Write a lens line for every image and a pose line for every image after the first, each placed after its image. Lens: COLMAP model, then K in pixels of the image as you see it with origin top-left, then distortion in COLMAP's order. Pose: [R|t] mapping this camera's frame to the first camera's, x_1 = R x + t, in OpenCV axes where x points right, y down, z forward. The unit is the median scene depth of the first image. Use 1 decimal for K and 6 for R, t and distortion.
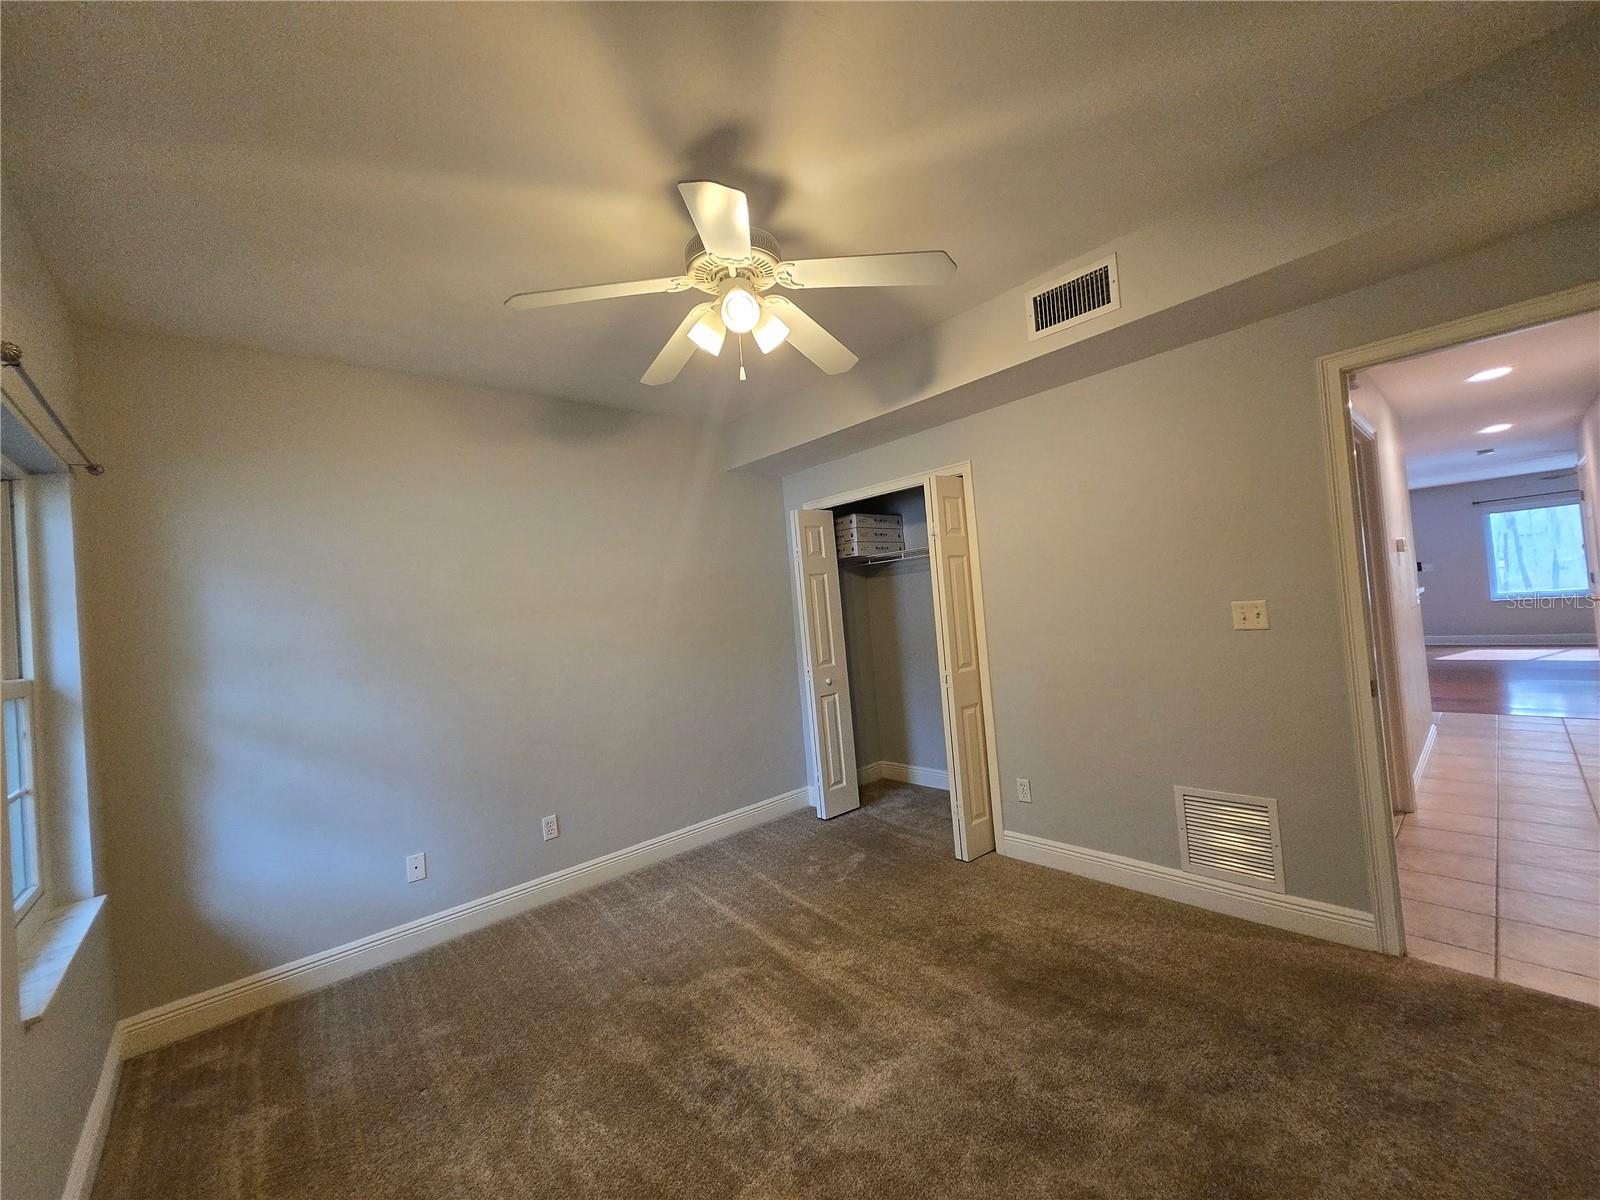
lens RADIAL K [[629.4, 0, 796.3], [0, 629.4, 594.4], [0, 0, 1]] dist [0.000278, 0.001281]
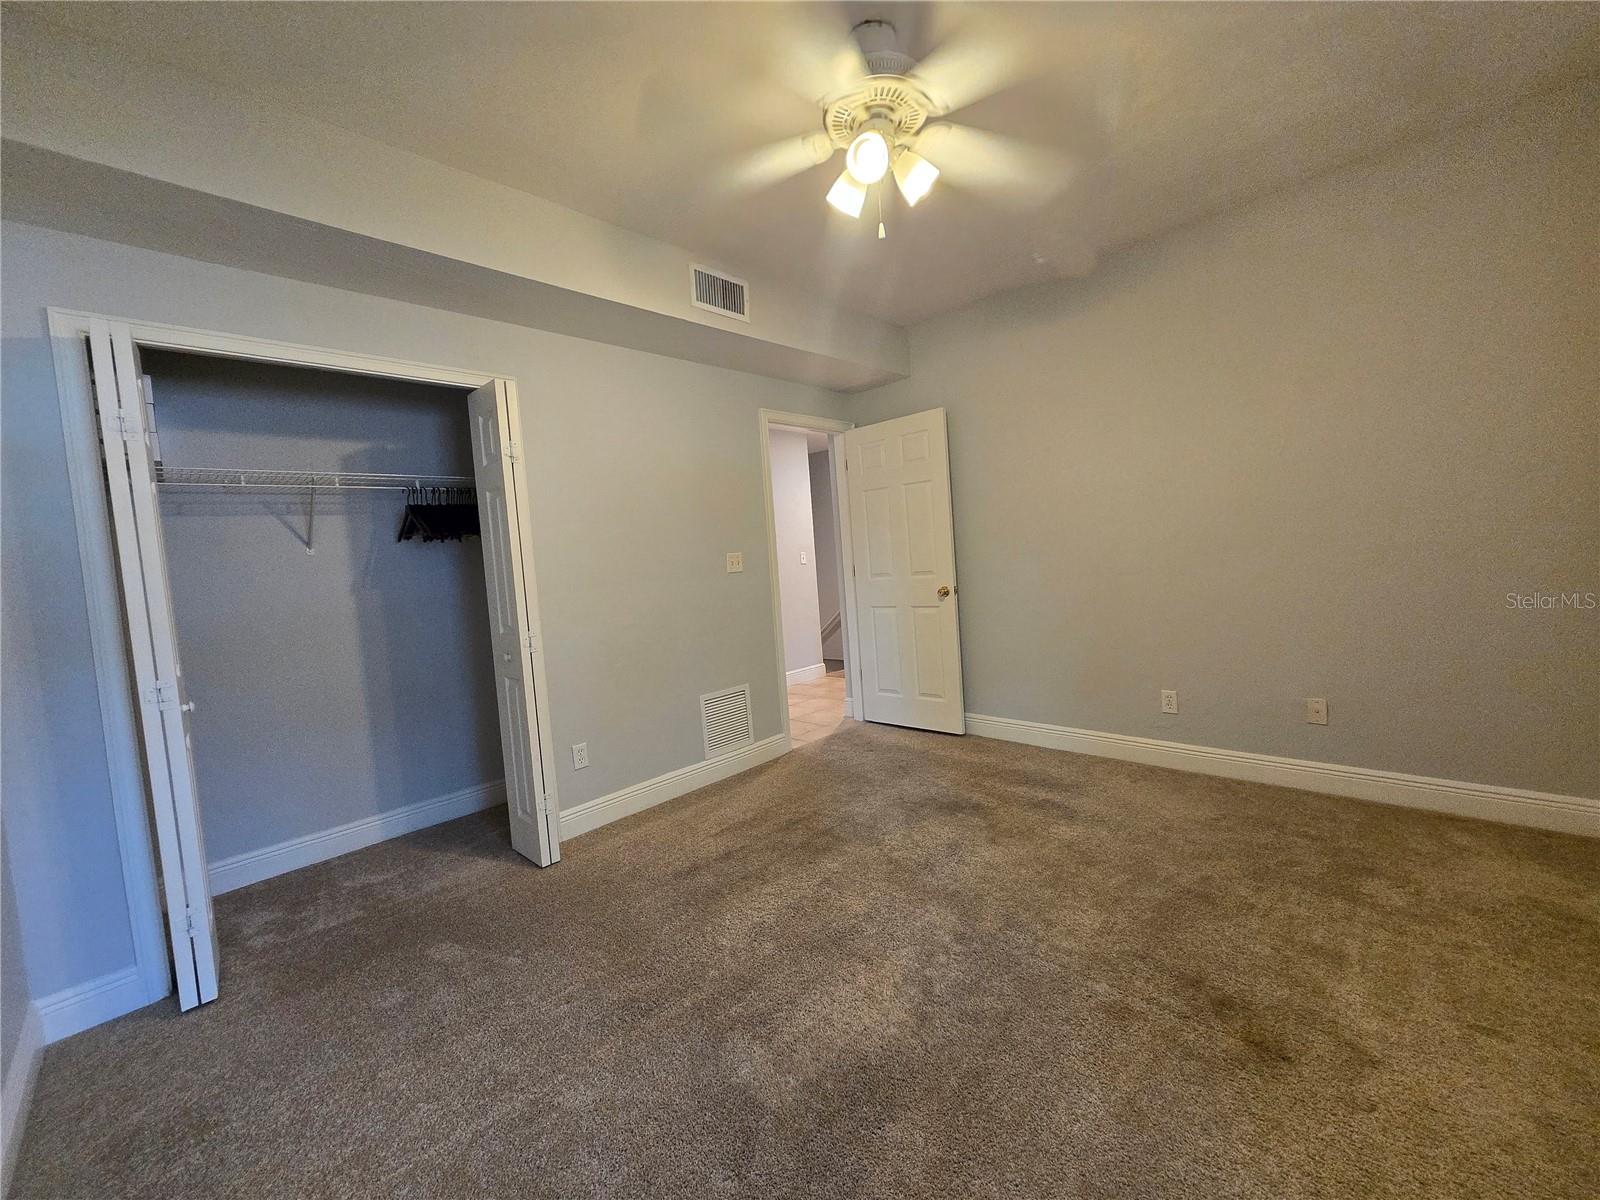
lens RADIAL K [[629.4, 0, 796.9], [0, 629.4, 593.3], [0, 0, 1]] dist [0.000278, 0.001281]
pose [[-0.062328, 0.032636, 0.997522, -0.744740], [0.062158, 0.997652, -0.028756, 0.152557], [-0.996118, 0.060212, -0.064210, 0.927833]]
